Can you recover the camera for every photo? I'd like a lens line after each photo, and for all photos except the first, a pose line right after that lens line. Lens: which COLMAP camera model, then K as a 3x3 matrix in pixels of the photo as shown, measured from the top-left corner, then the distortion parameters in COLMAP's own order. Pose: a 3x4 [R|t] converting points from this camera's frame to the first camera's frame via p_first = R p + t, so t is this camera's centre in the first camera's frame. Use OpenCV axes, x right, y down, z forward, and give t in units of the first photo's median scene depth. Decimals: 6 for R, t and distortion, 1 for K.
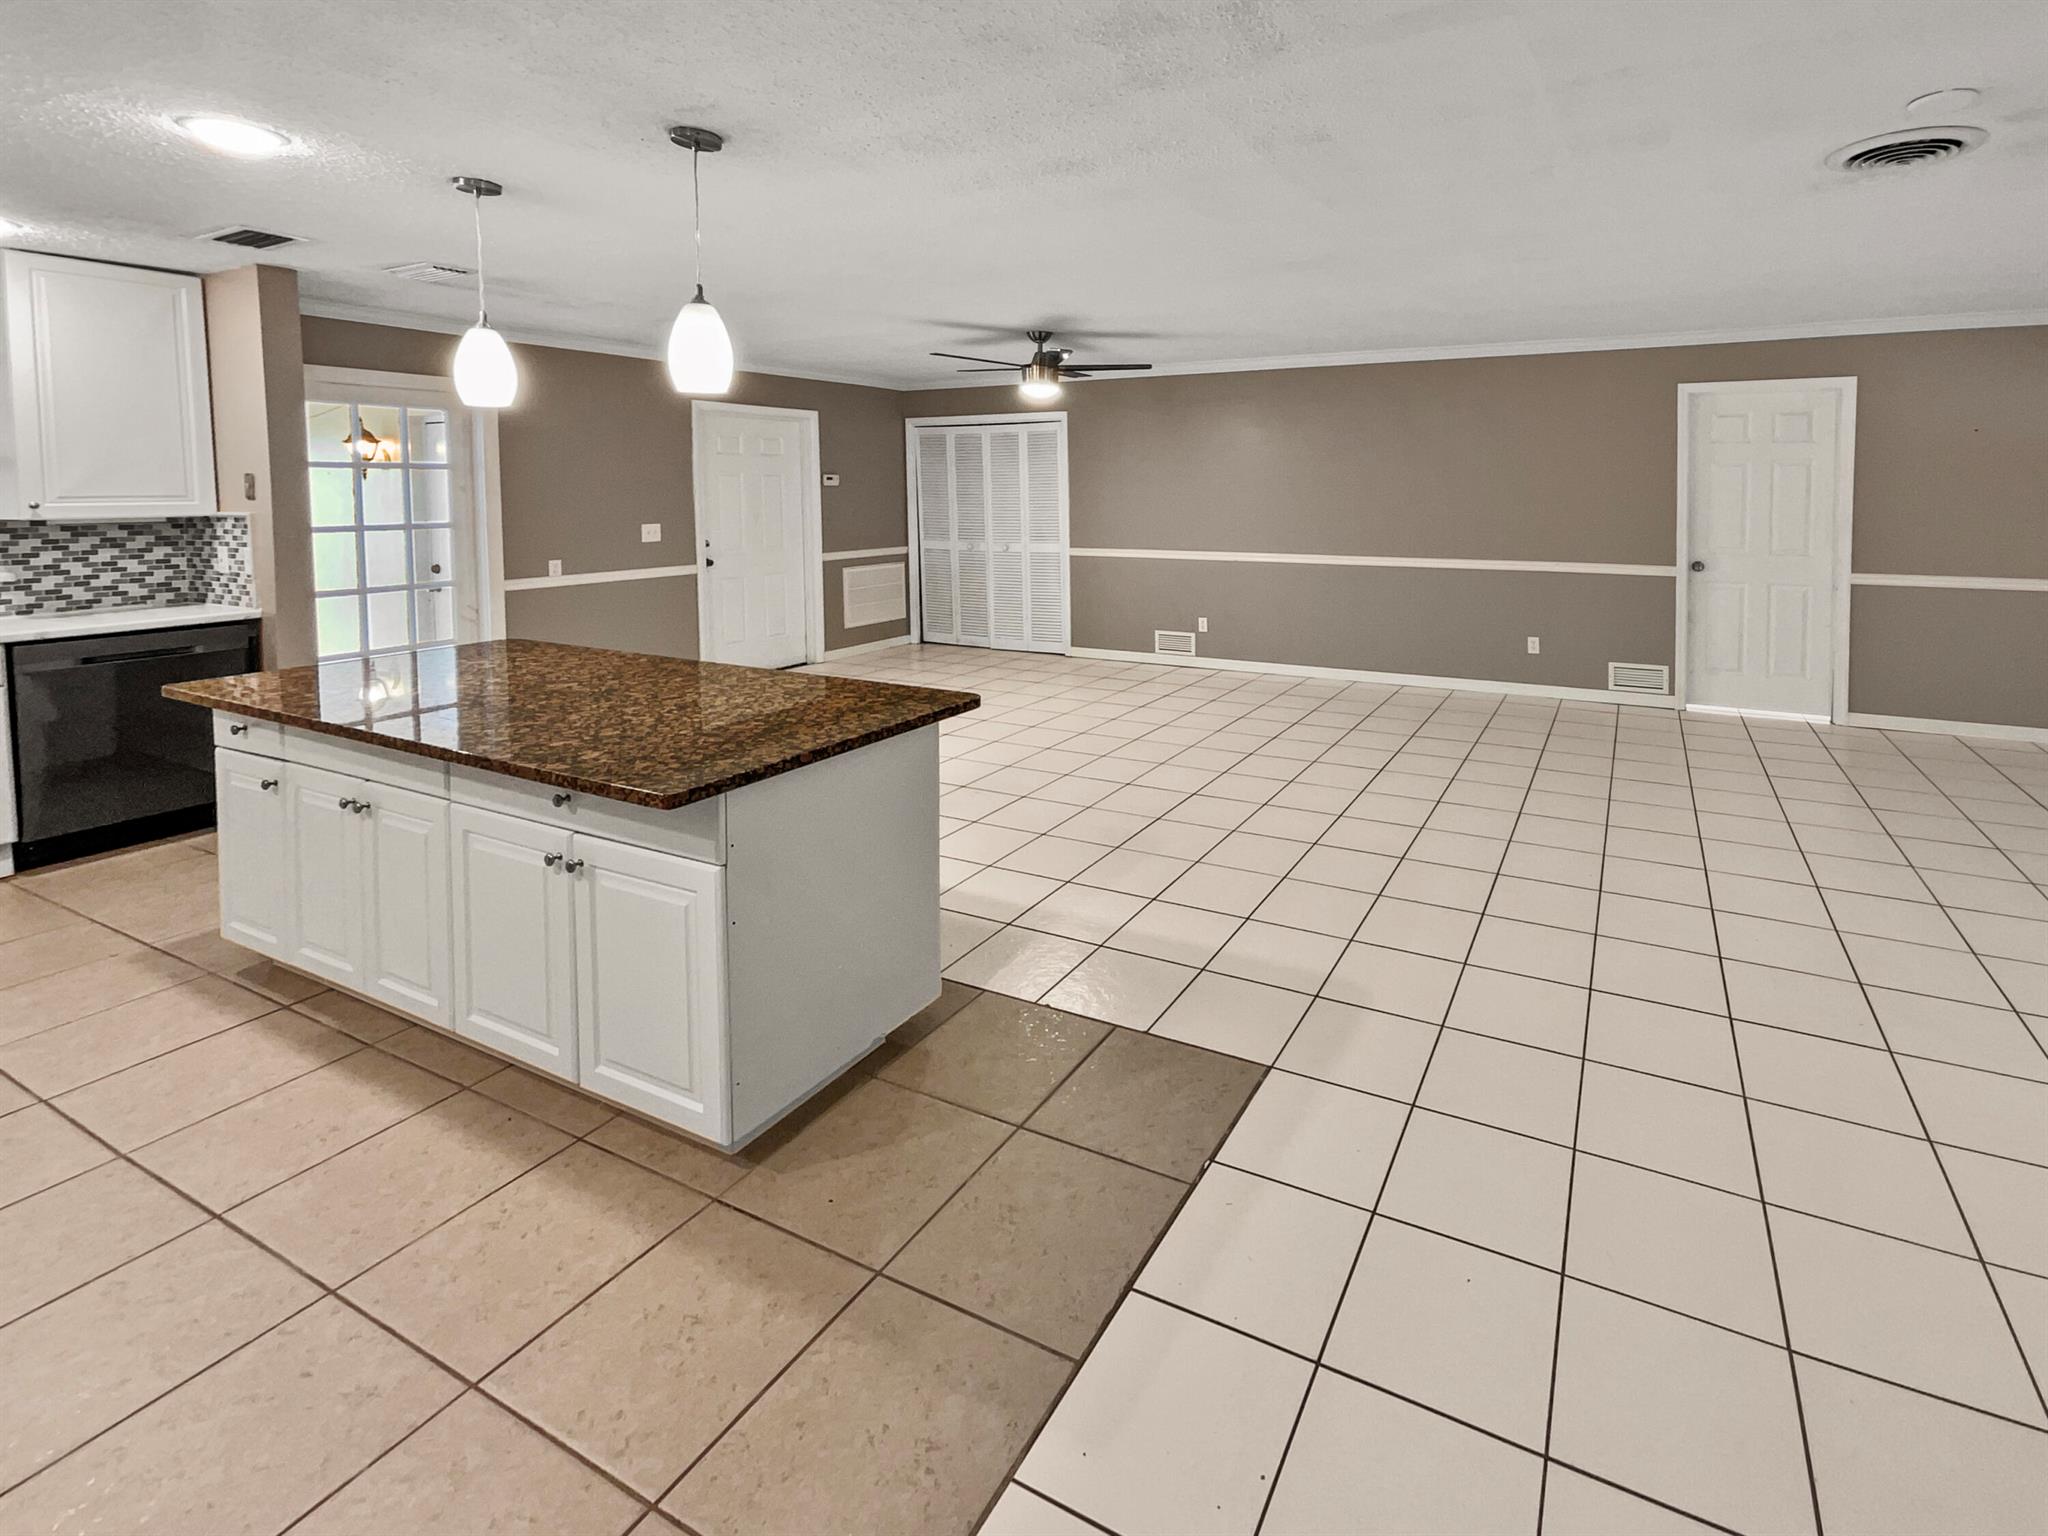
lens RADIAL K [[879.9, 0, 1030.2], [0, 879.9, 681.5], [0, 0, 1]] dist [-0.003029, 0.000021]
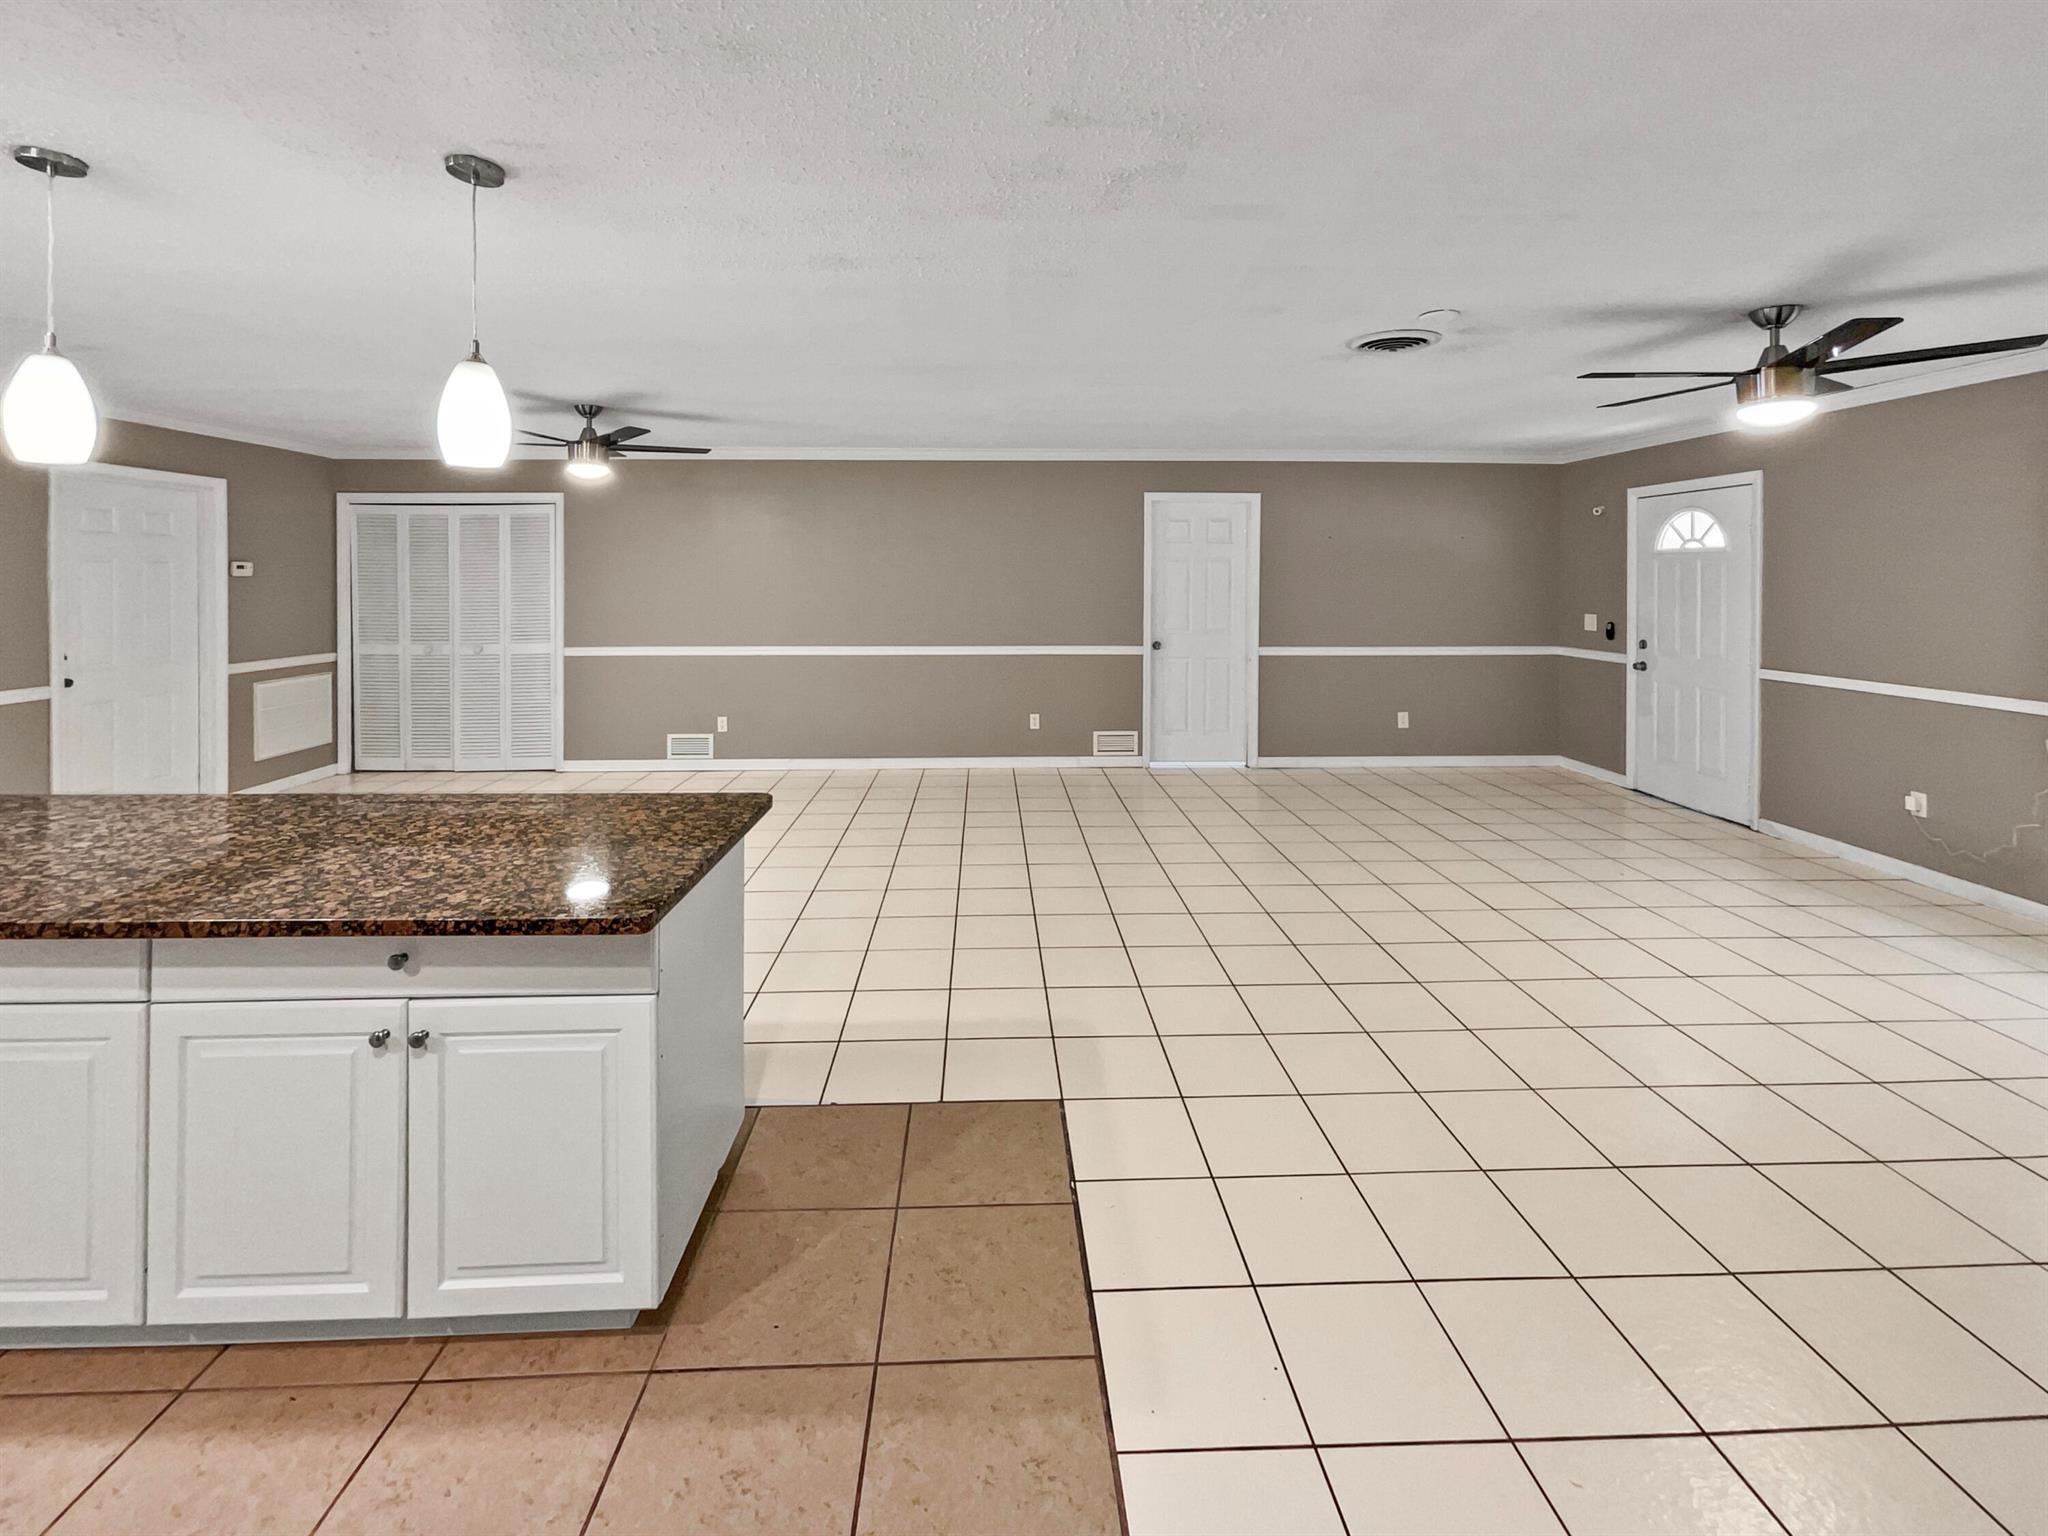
lens RADIAL K [[892.8, 0, 1024.0], [0, 892.8, 768.0], [0, 0, 1]] dist [0.002544, 0.000478]
pose [[0.889898, -0.093361, 0.446504, -0.329458], [0.097463, 0.995143, 0.013831, 0.001547], [-0.445627, 0.031210, 0.894675, -0.003274]]
